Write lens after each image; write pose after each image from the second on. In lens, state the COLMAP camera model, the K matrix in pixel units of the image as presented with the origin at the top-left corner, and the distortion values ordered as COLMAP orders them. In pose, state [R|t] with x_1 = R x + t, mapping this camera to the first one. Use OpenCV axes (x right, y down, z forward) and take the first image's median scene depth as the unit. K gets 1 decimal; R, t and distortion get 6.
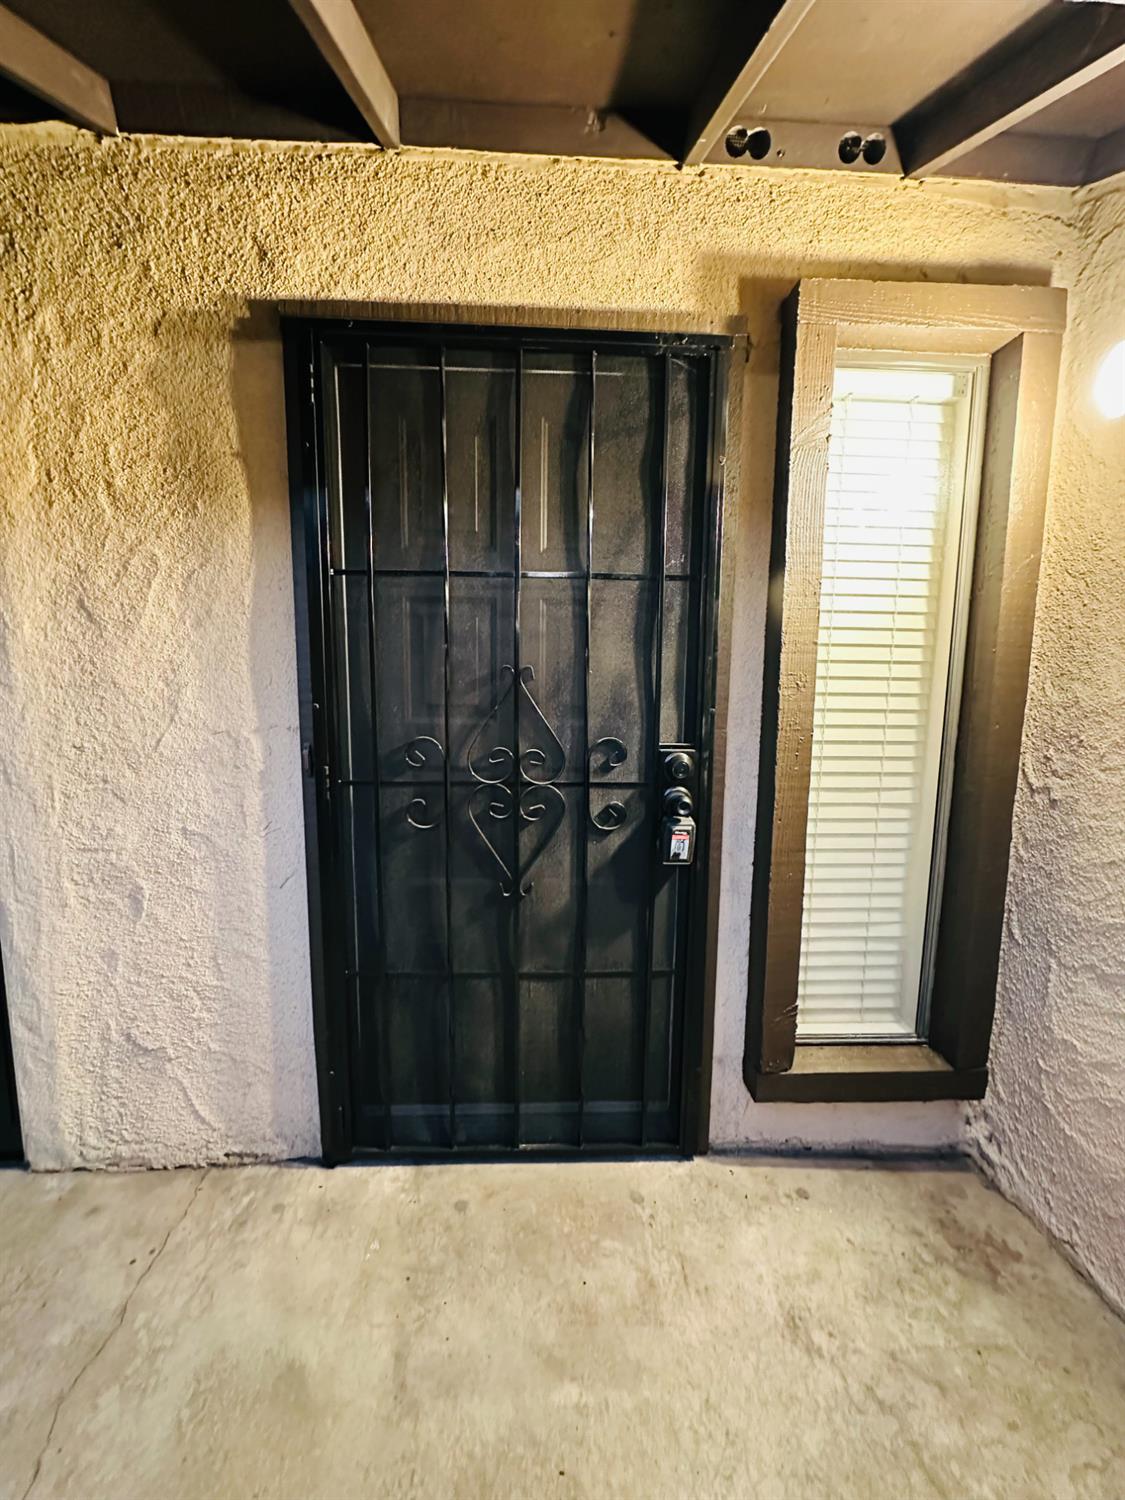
lens RADIAL K [[599.8, 0, 559.8], [0, 599.8, 750.6], [0, 0, 1]] dist [-0.001222, -0.000288]
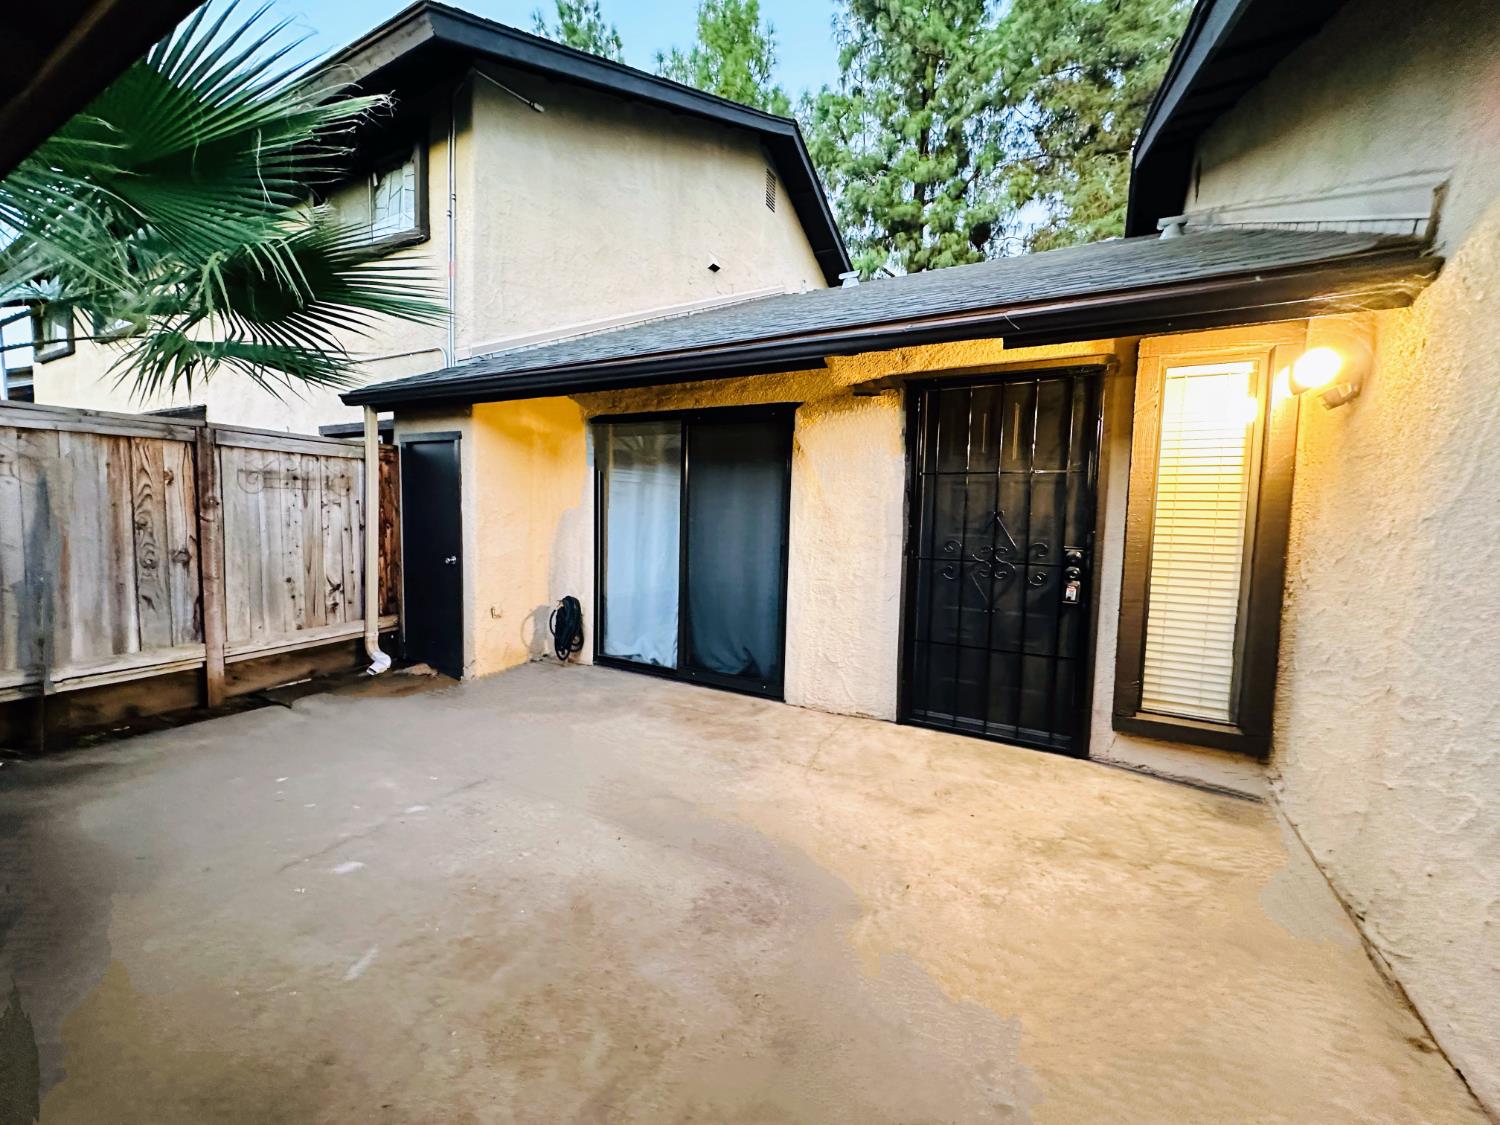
lens RADIAL K [[599.8, 0, 747.7], [0, 599.8, 564.4], [0, 0, 1]] dist [-0.001222, -0.000288]
pose [[0.849741, 0.050805, -0.524747, 0.333160], [-0.077609, 0.996557, -0.029189, 0.205477], [0.521457, 0.065528, 0.850758, -1.445903]]
